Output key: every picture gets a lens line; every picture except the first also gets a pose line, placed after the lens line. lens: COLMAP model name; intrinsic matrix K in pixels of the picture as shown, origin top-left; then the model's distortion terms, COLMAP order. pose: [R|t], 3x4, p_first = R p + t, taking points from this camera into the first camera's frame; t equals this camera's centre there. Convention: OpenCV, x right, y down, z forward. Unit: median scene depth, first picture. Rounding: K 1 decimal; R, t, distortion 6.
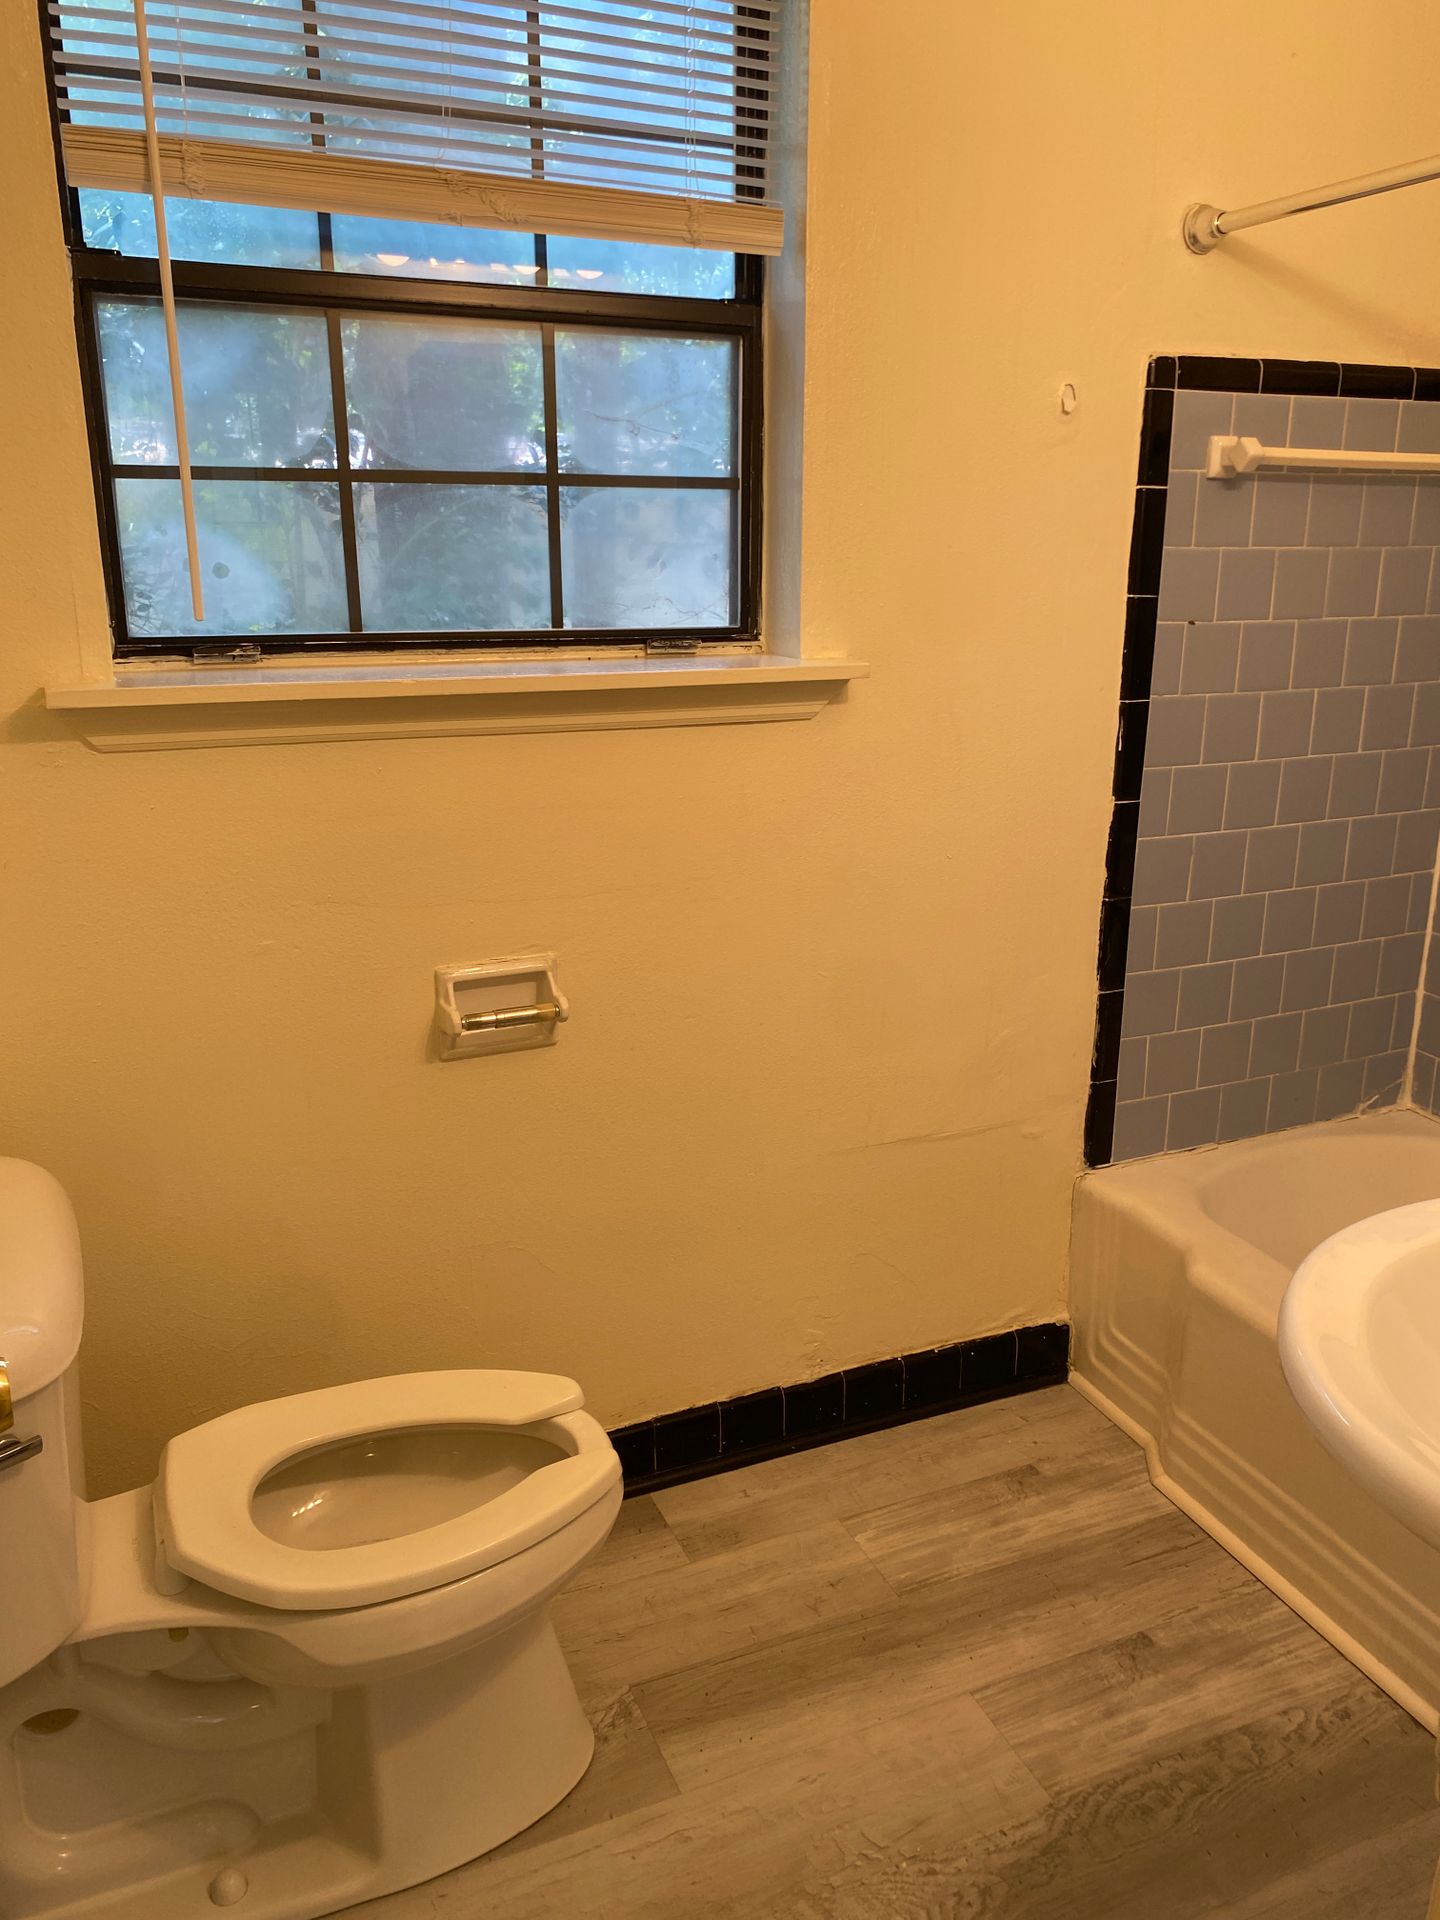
lens RADIAL K [[1459.7, 0, 729.5], [0, 1459.7, 957.9], [0, 0, 1]] dist [0.009785, -0.004479]
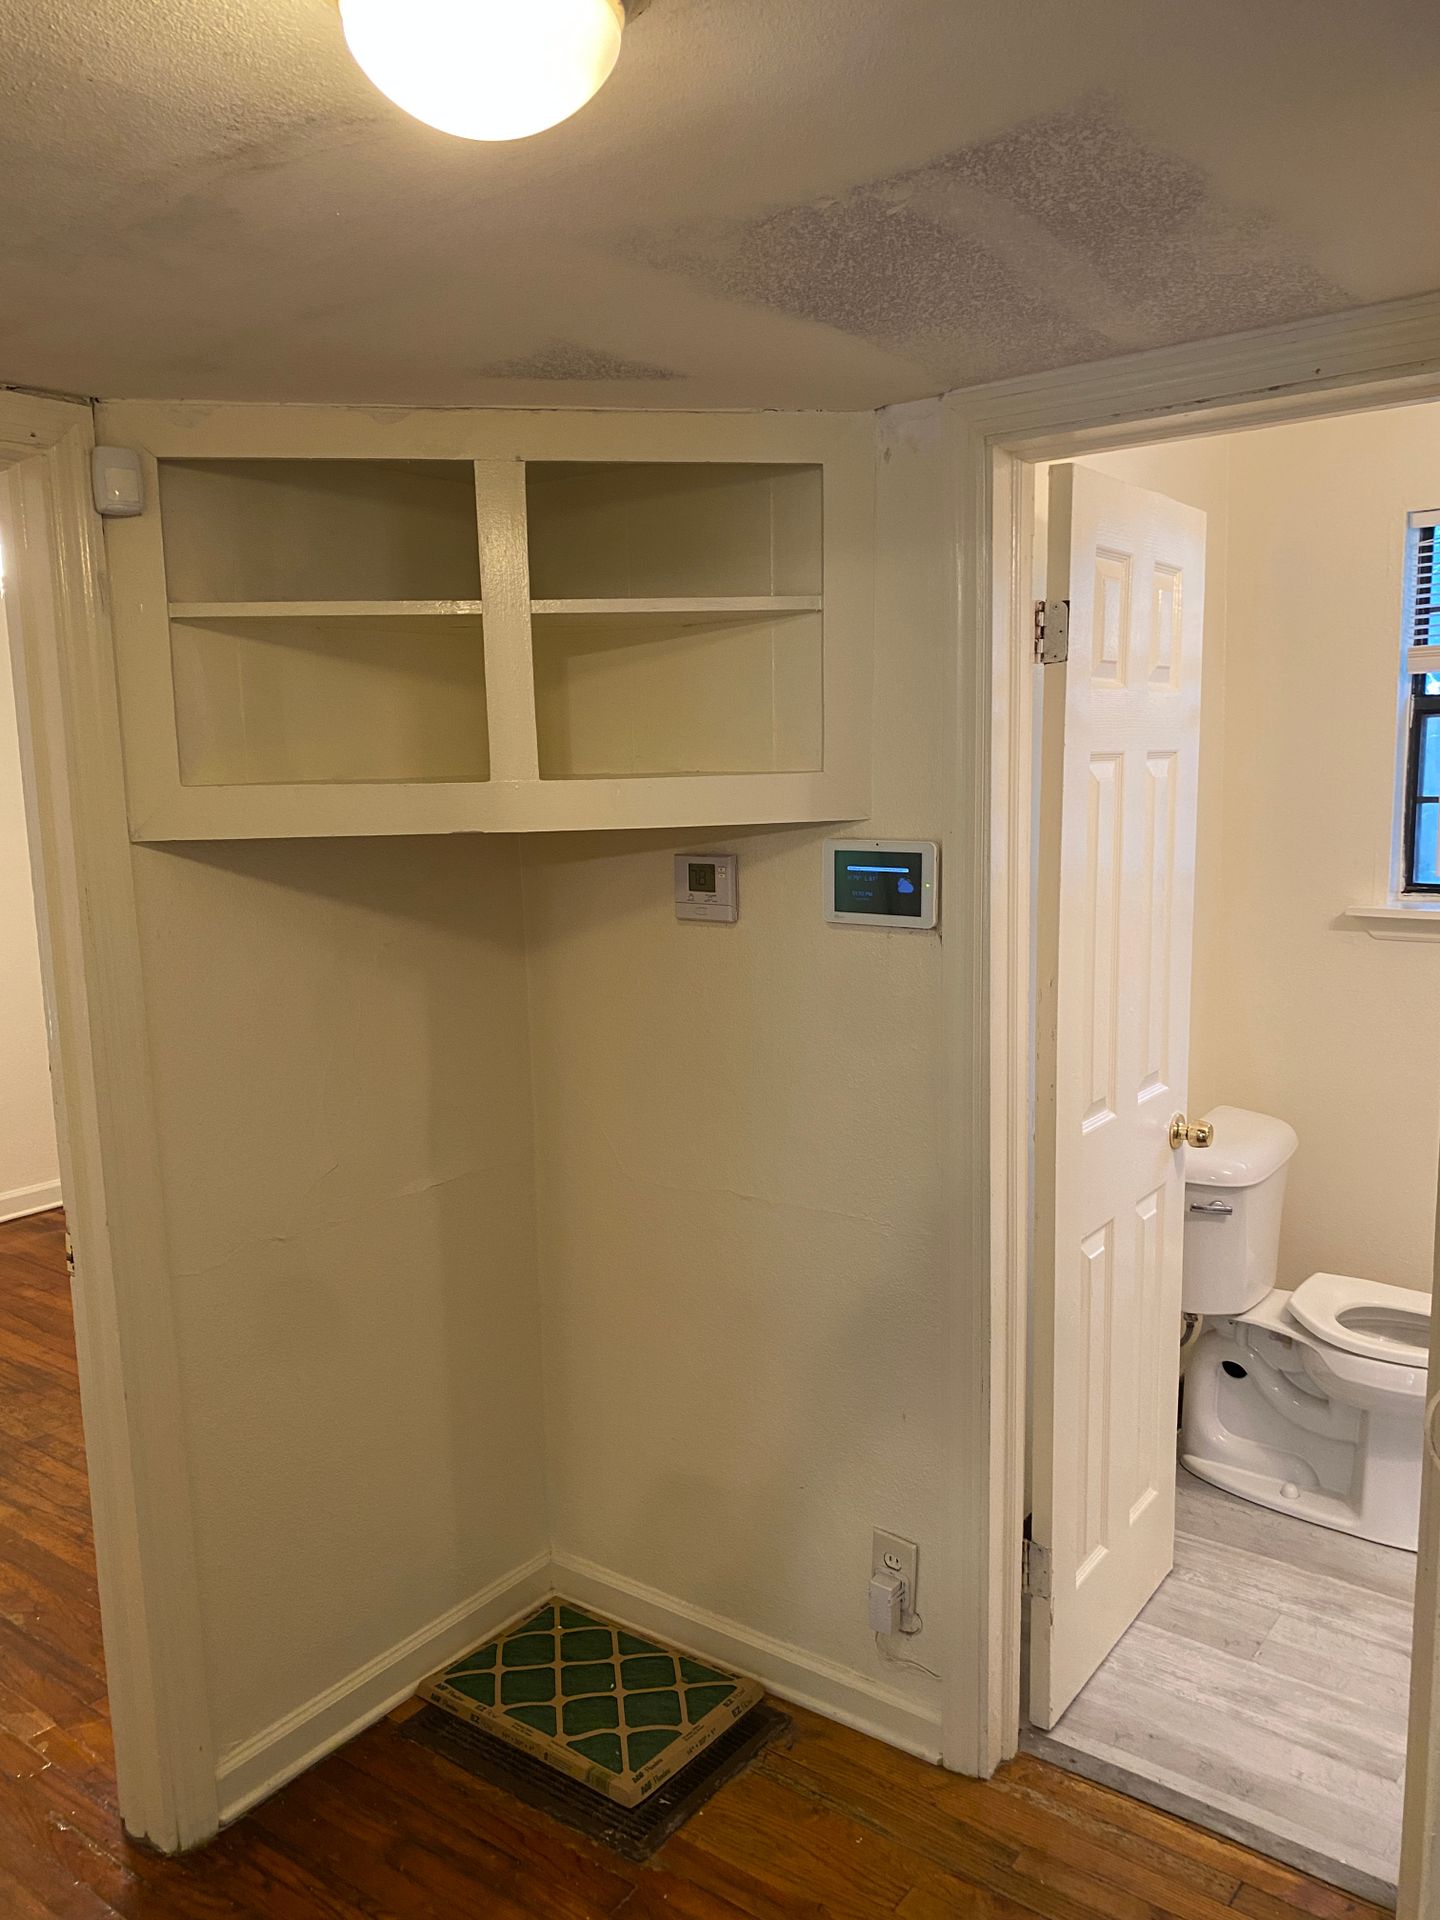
lens RADIAL K [[1459.7, 0, 728.8], [0, 1459.7, 978.8], [0, 0, 1]] dist [0.009785, -0.004479]
pose [[0.484598, 0.111190, -0.867641, 0.902812], [-0.217574, 0.976037, 0.003561, 0.099460], [0.847246, 0.187050, 0.497178, -0.747741]]
